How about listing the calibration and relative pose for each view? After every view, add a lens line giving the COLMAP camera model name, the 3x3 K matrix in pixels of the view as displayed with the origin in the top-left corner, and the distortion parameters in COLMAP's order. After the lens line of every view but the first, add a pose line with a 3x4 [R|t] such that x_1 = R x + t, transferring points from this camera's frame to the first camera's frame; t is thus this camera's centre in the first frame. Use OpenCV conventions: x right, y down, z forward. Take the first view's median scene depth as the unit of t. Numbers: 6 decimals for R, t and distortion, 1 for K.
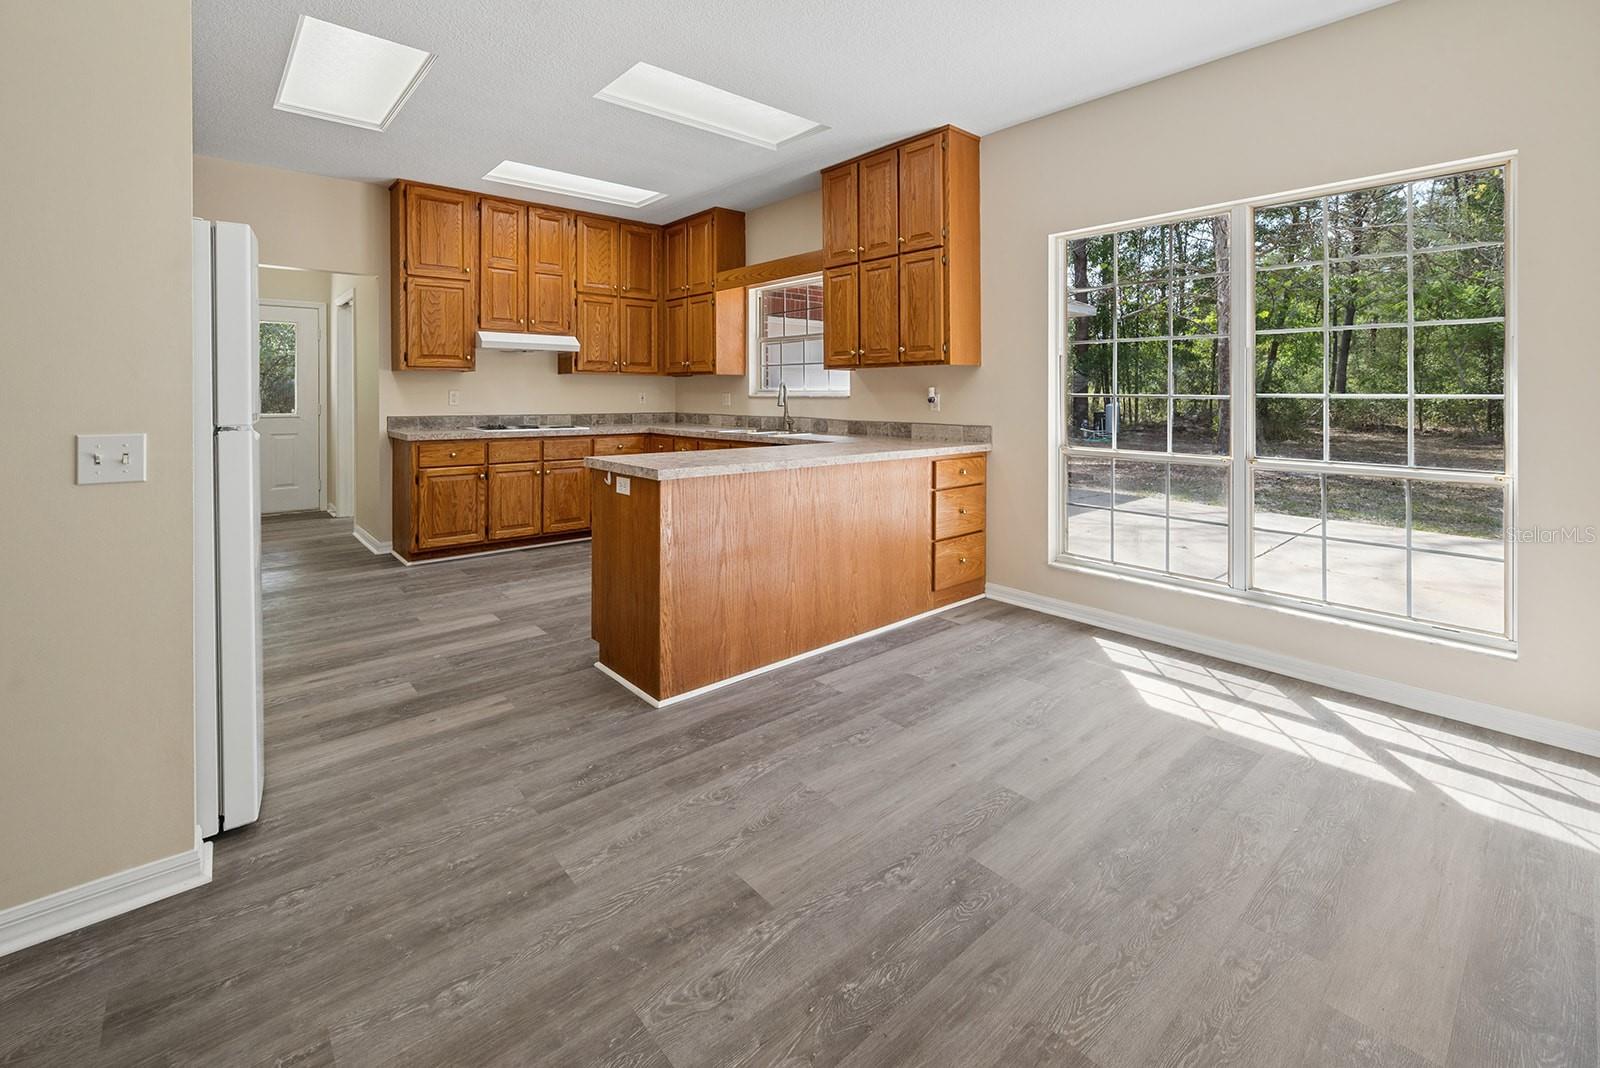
lens RADIAL K [[693.3, 0, 803.9], [0, 693.3, 402.0], [0, 0, 1]] dist [-0.000401, 0.000117]
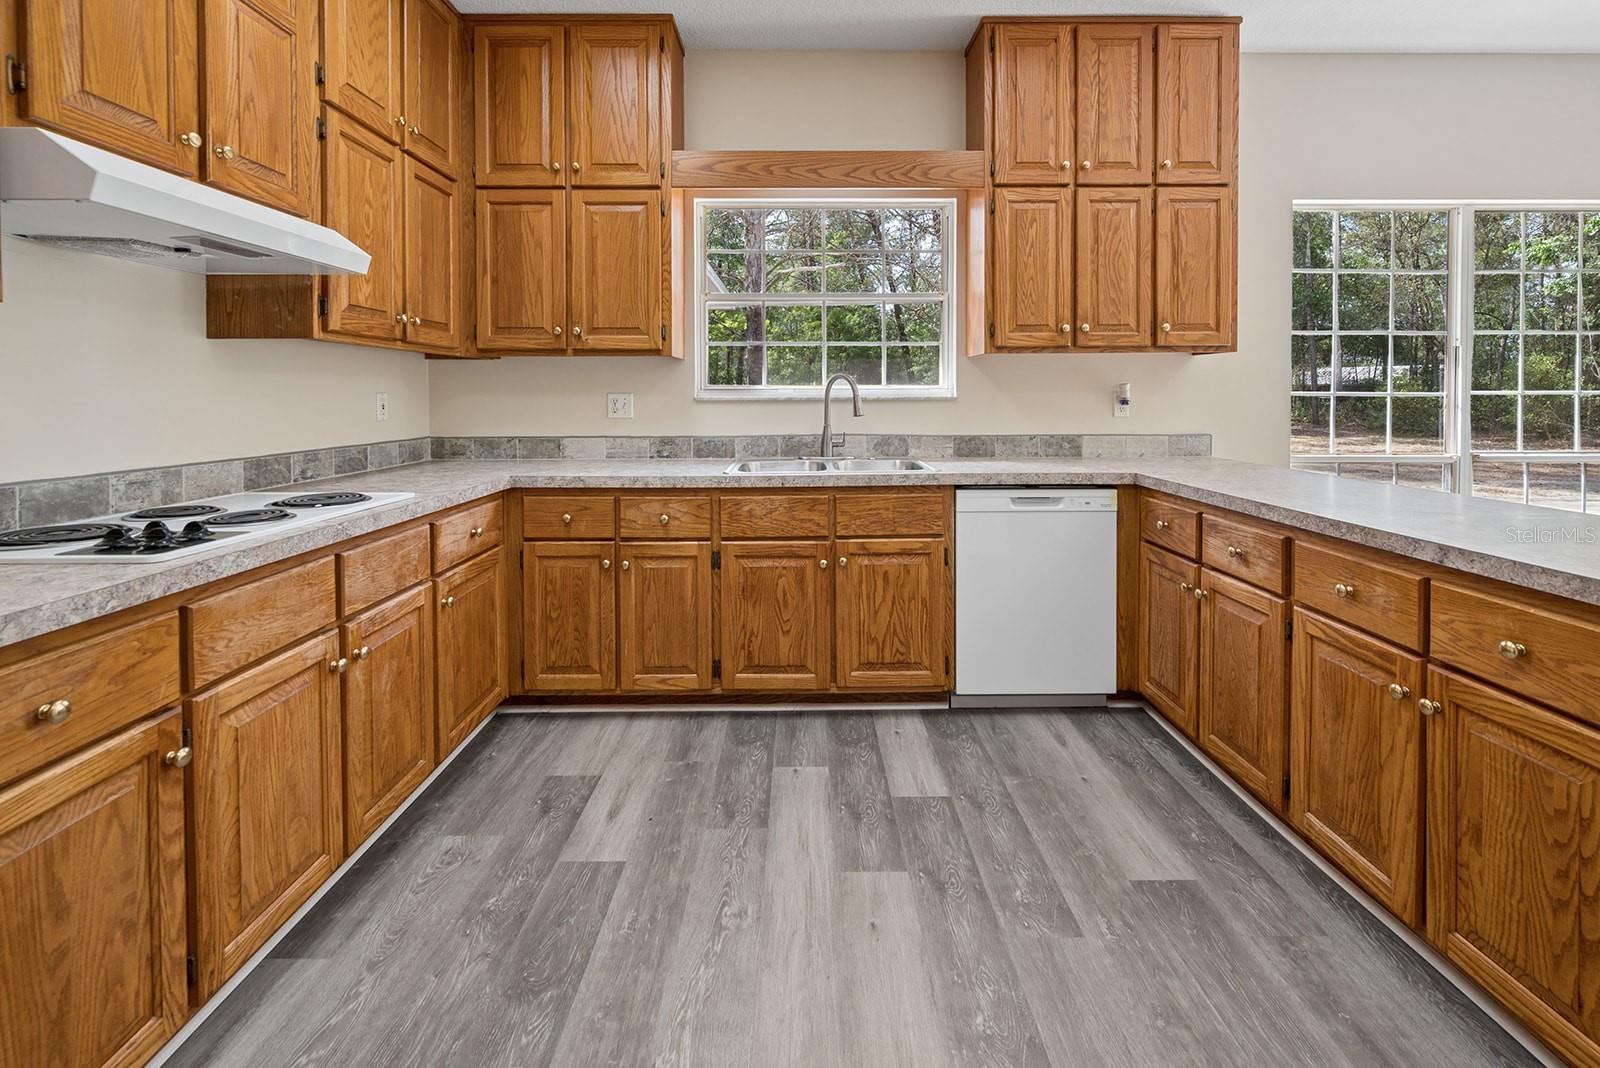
lens RADIAL K [[693.3, 0, 803.9], [0, 693.3, 402.0], [0, 0, 1]] dist [-0.000401, 0.000117]
pose [[0.653498, -0.013801, 0.756802, -0.505053], [0.013138, 0.999890, 0.006890, -0.010171], [-0.756814, 0.005440, 0.653607, 0.694712]]
